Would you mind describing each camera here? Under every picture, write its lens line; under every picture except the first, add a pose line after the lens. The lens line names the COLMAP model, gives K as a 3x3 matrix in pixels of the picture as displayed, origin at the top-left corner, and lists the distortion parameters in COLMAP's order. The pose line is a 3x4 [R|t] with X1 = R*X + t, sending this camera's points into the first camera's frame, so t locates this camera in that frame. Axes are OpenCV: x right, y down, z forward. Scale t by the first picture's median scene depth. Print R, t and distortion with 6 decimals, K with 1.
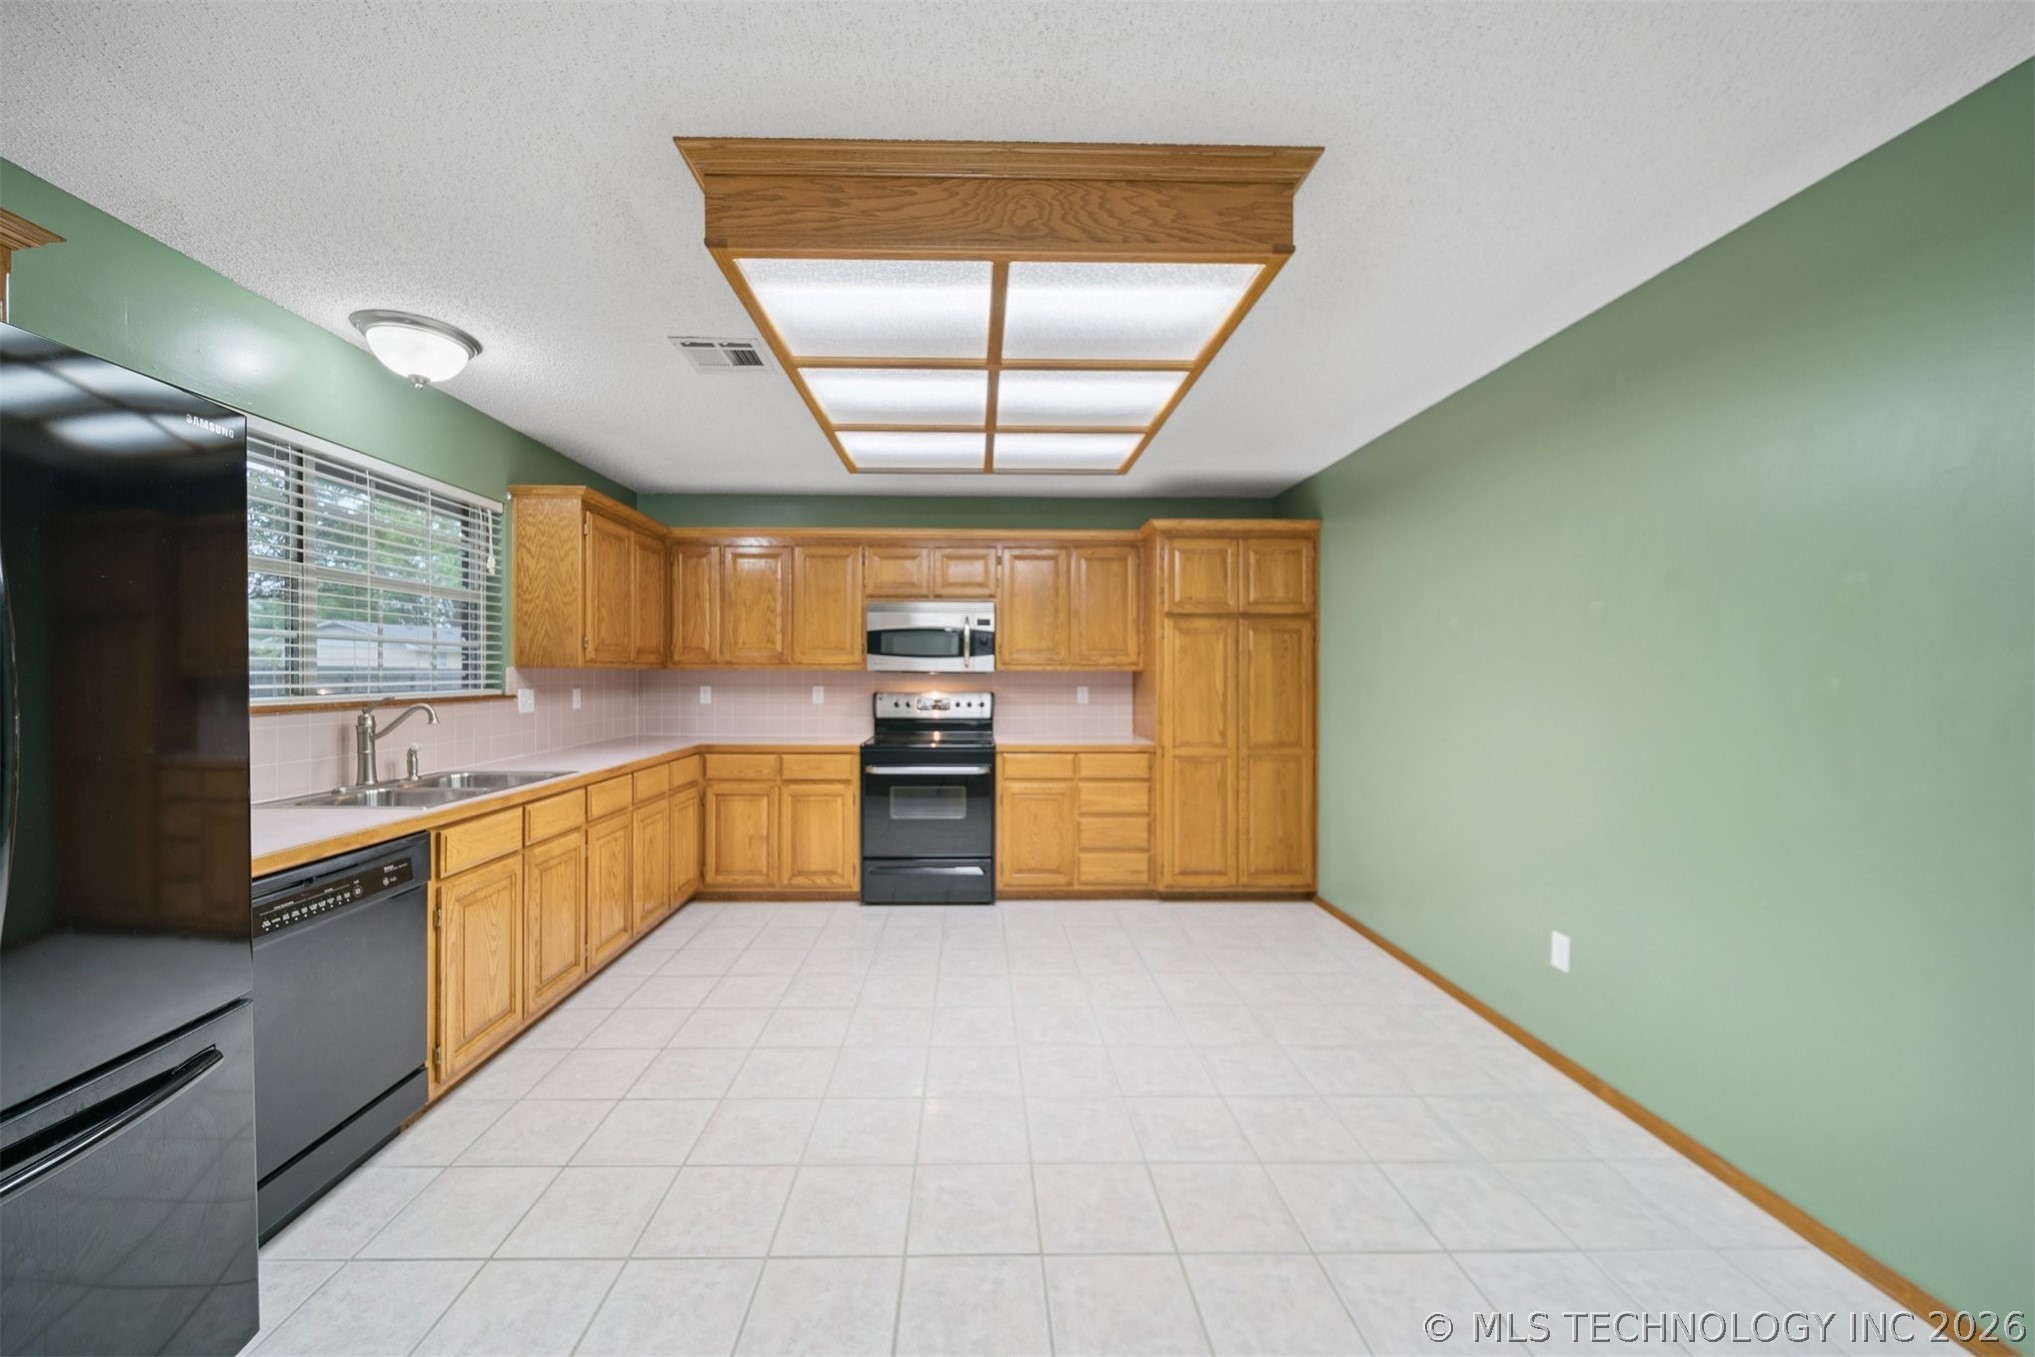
lens RADIAL K [[722.0, 0, 1015.6], [0, 722.0, 674.1], [0, 0, 1]] dist [0.000648, -0.001230]
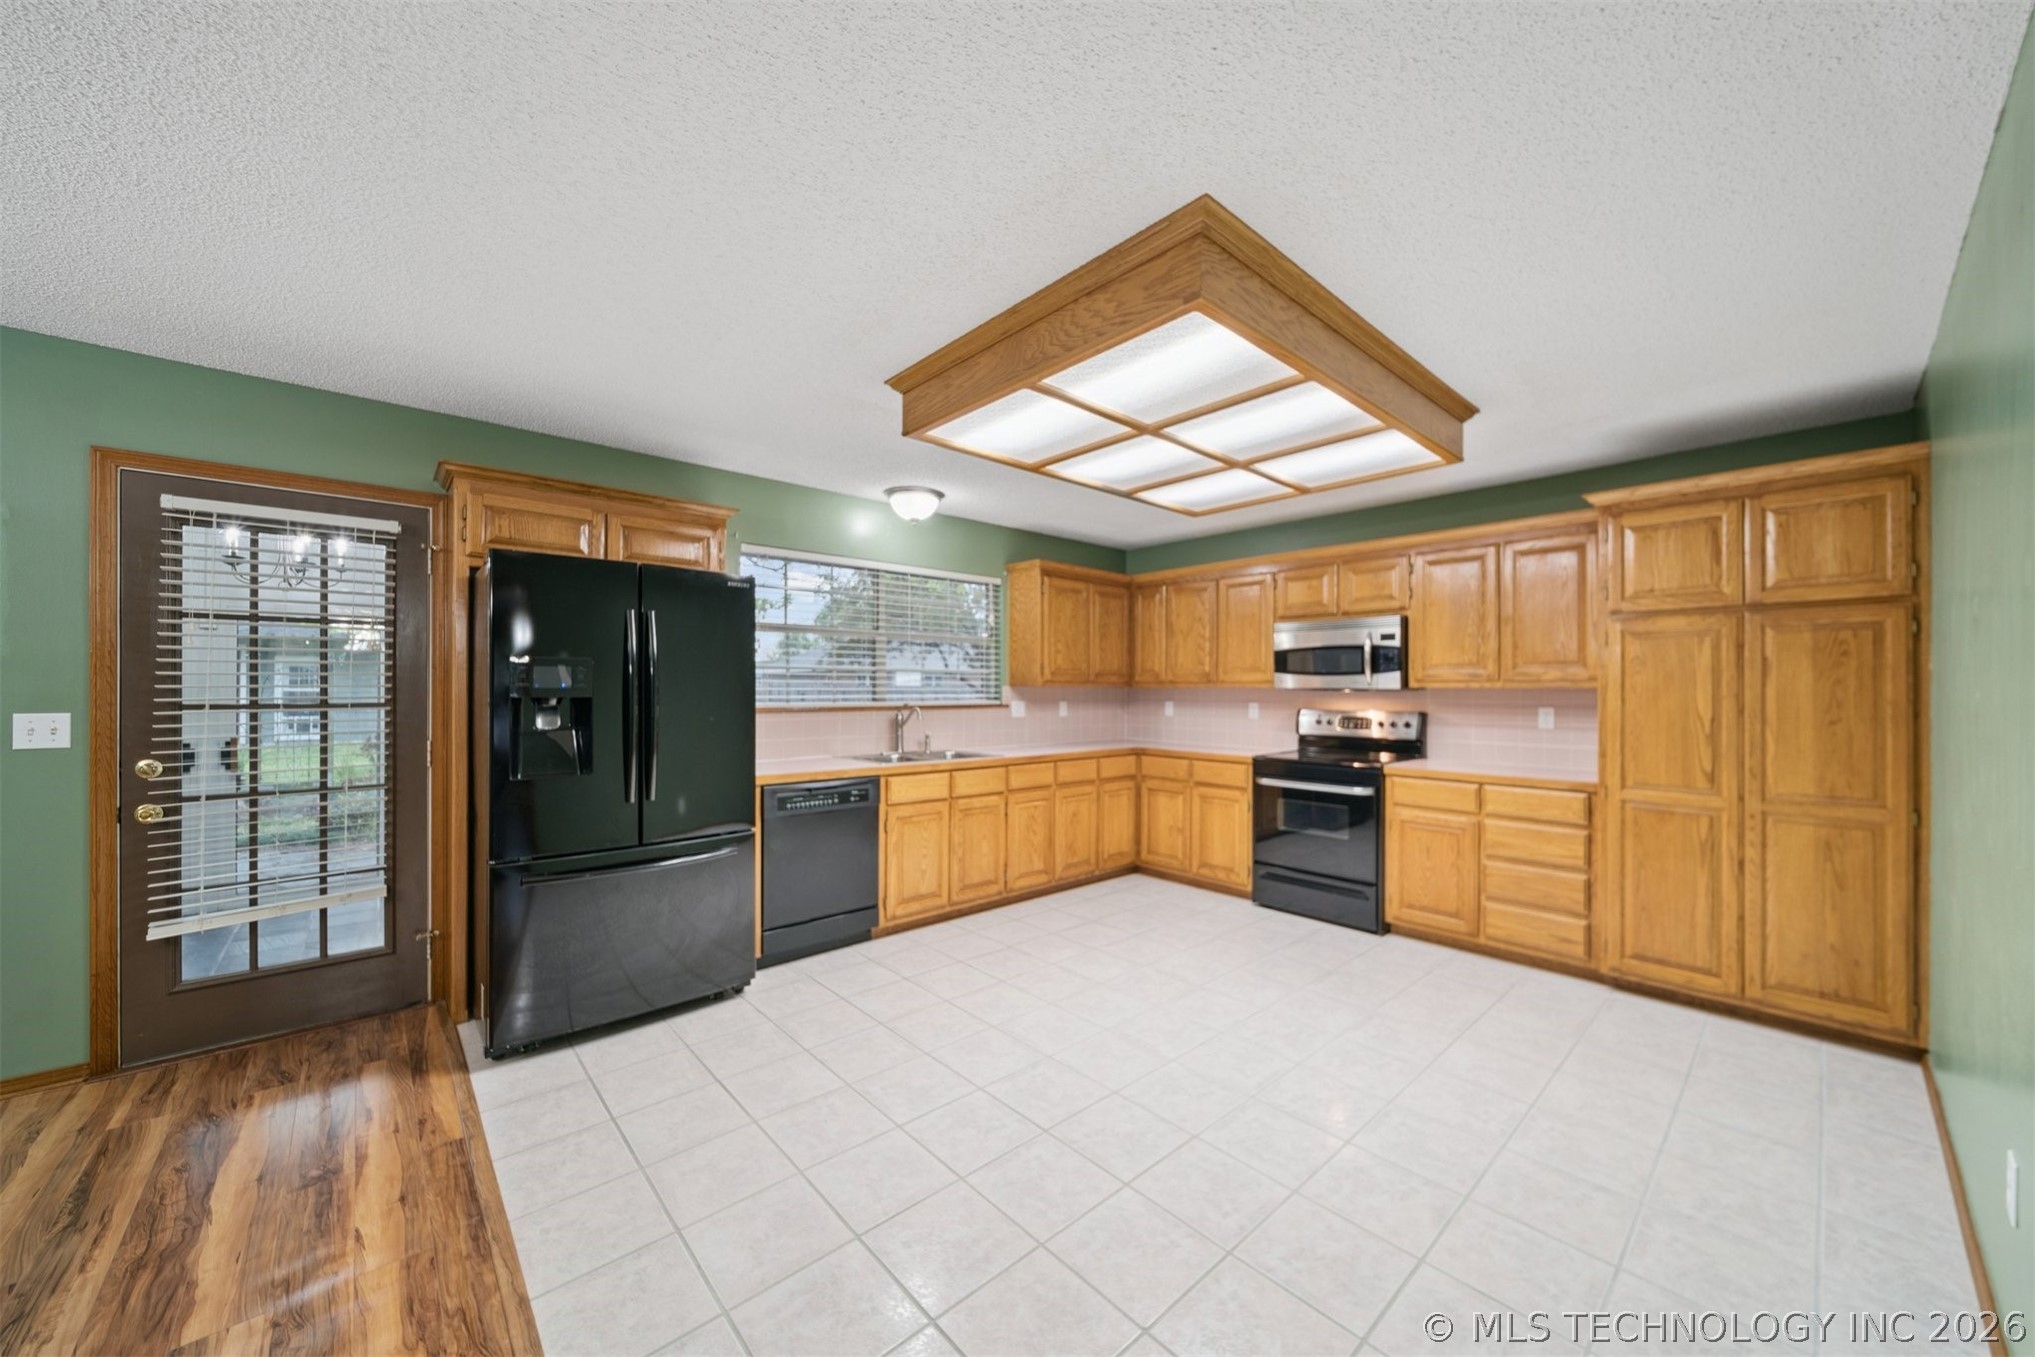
lens RADIAL K [[722.0, 0, 1052.9], [0, 722.0, 690.0], [0, 0, 1]] dist [0.000648, -0.001230]
pose [[0.677115, 0.000839, -0.735877, 0.371761], [-0.003126, 0.999994, -0.001736, 0.000614], [0.735871, 0.003476, 0.677113, 0.042257]]
